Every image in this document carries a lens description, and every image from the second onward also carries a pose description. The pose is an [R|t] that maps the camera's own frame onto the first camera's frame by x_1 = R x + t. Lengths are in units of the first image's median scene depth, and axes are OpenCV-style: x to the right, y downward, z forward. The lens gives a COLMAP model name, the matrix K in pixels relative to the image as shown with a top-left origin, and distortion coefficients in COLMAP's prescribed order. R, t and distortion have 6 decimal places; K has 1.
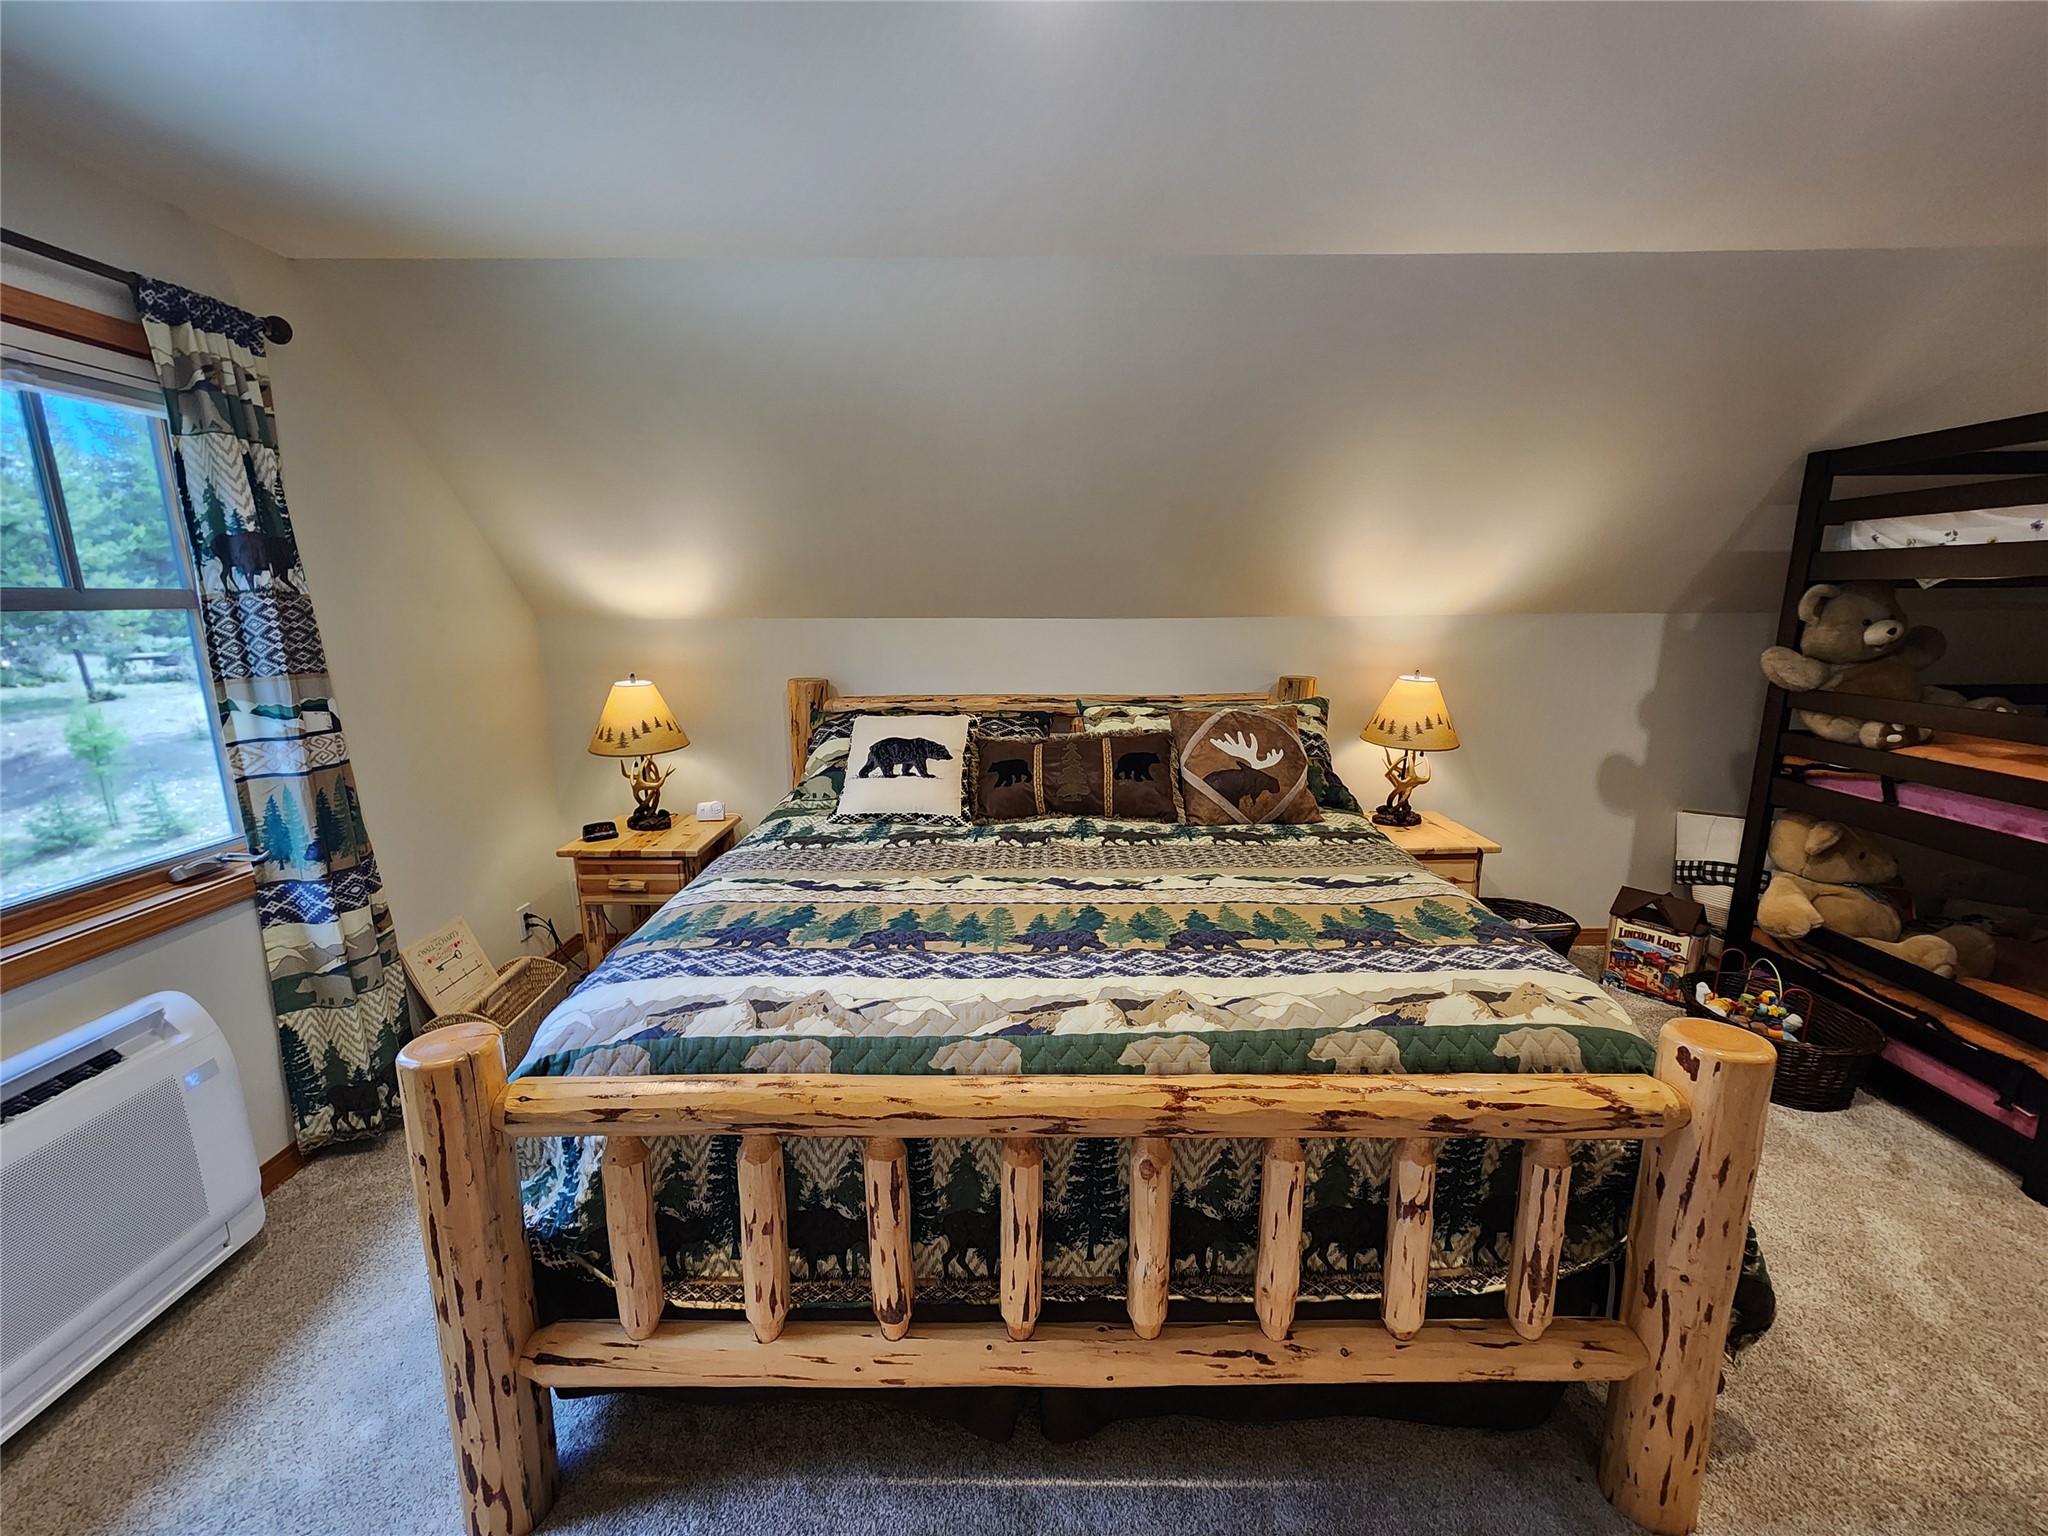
lens RADIAL K [[847.2, 0, 1024.6], [0, 847.2, 770.2], [0, 0, 1]] dist [0.002451, 0.000678]
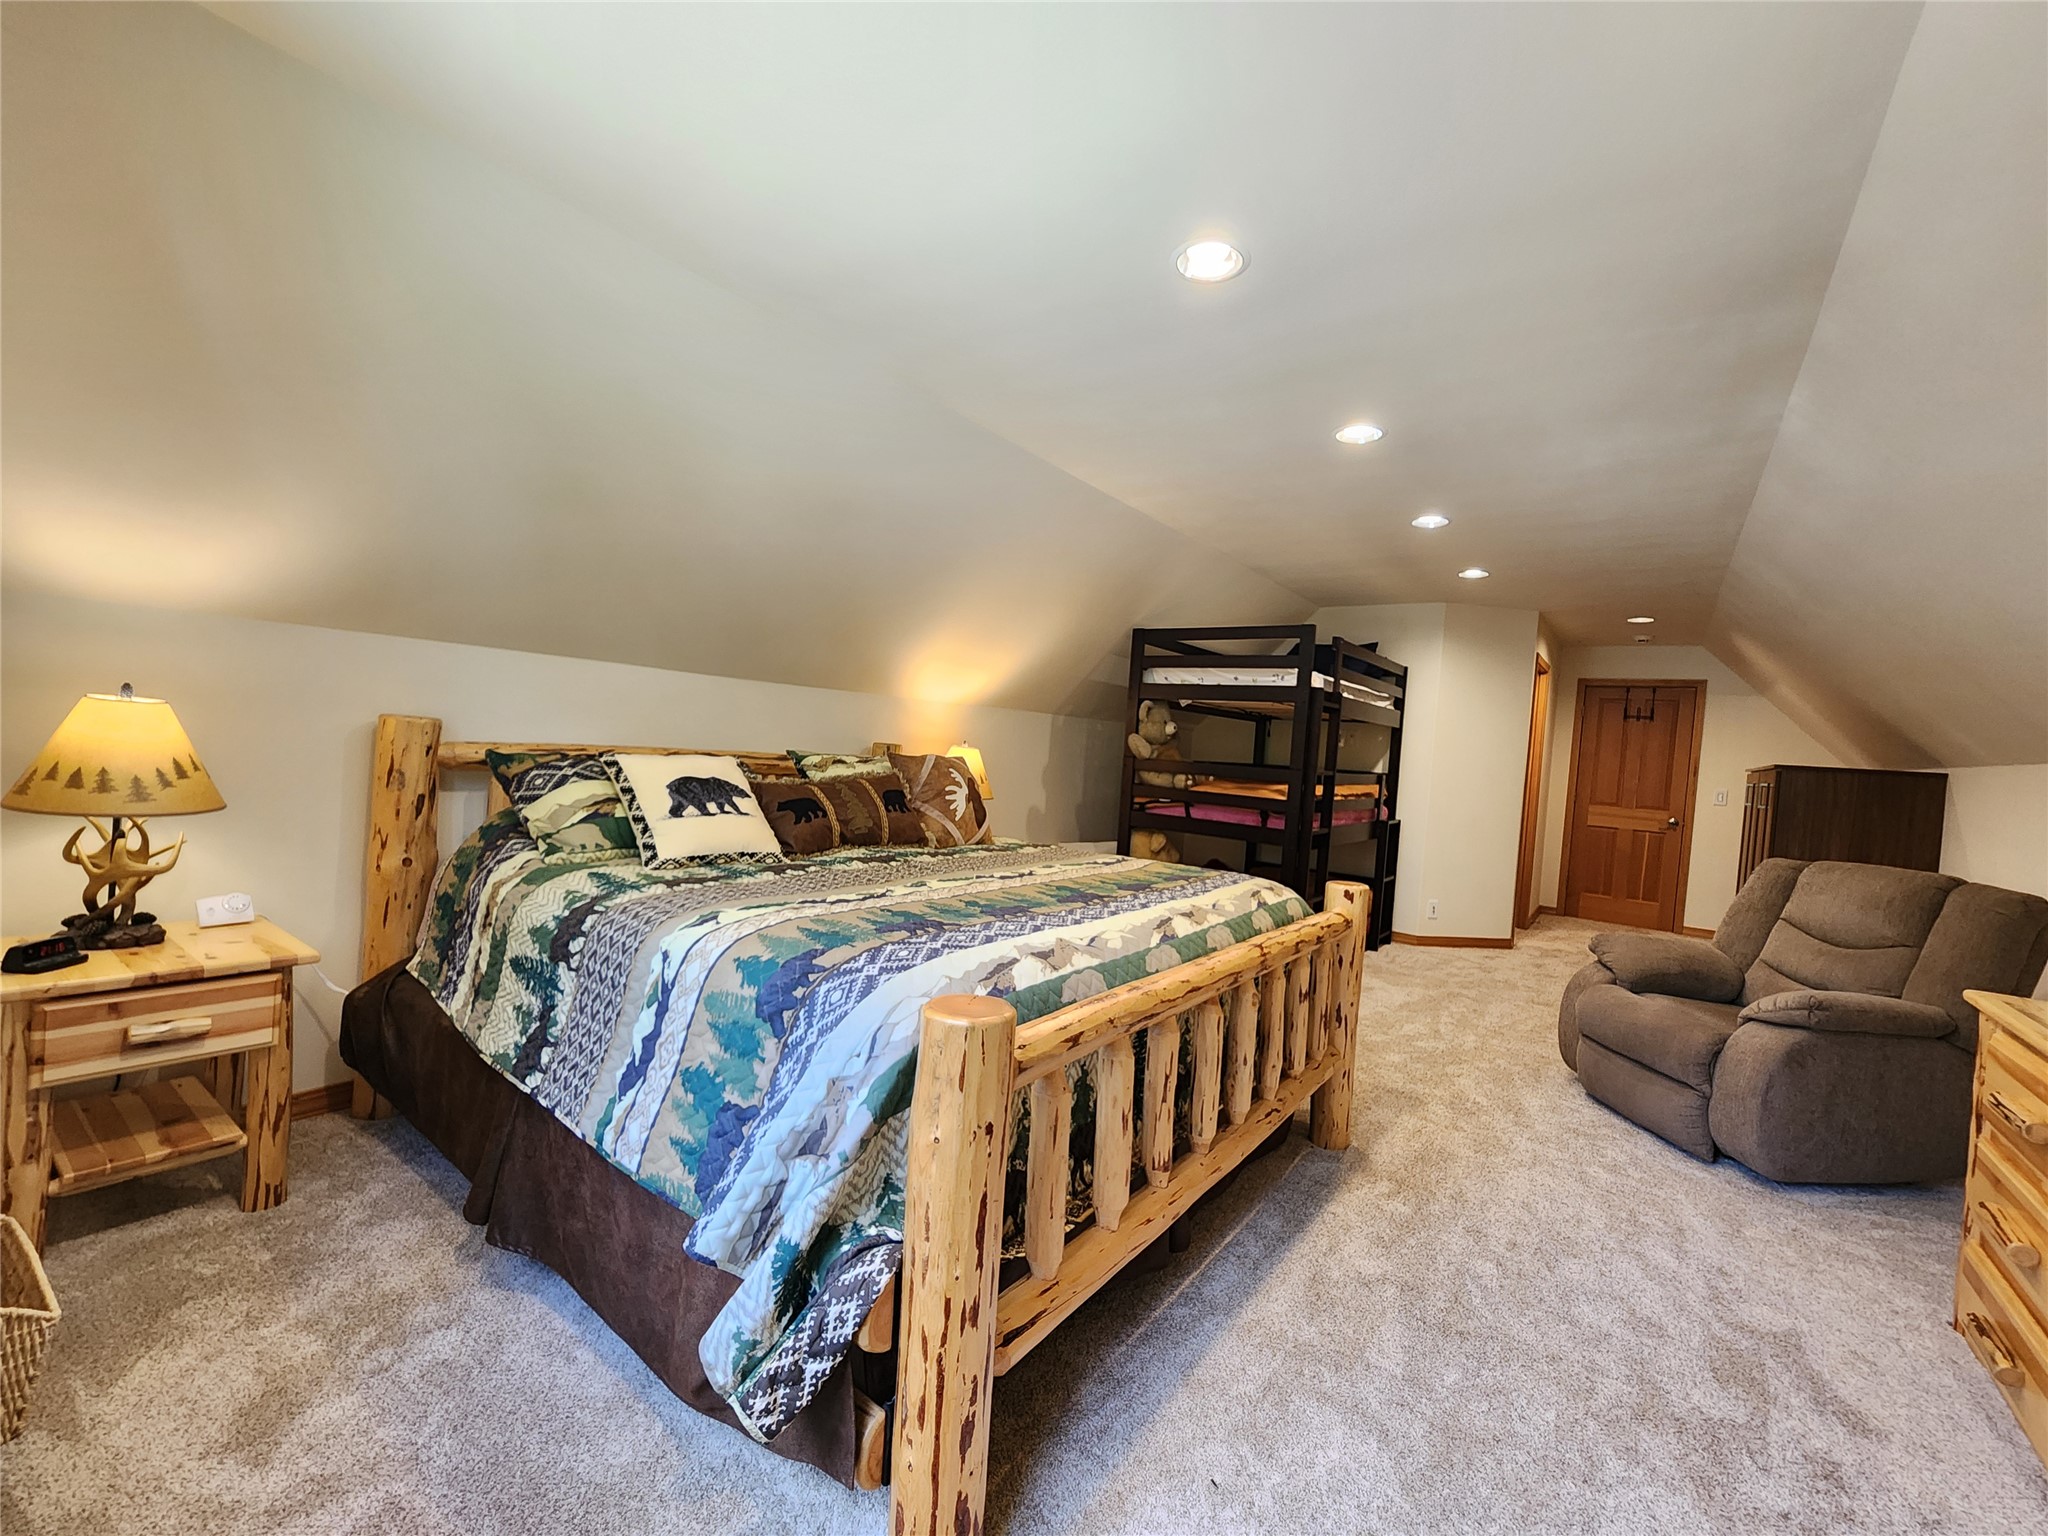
lens RADIAL K [[840.9, 0, 1024.0], [0, 840.9, 768.0], [0, 0, 1]] dist [-0.003541, -0.000265]
pose [[0.596426, 0.022790, 0.802345, -0.814669], [0.089729, 0.991438, -0.094861, 0.087818], [-0.797637, 0.128571, 0.589274, 0.208535]]
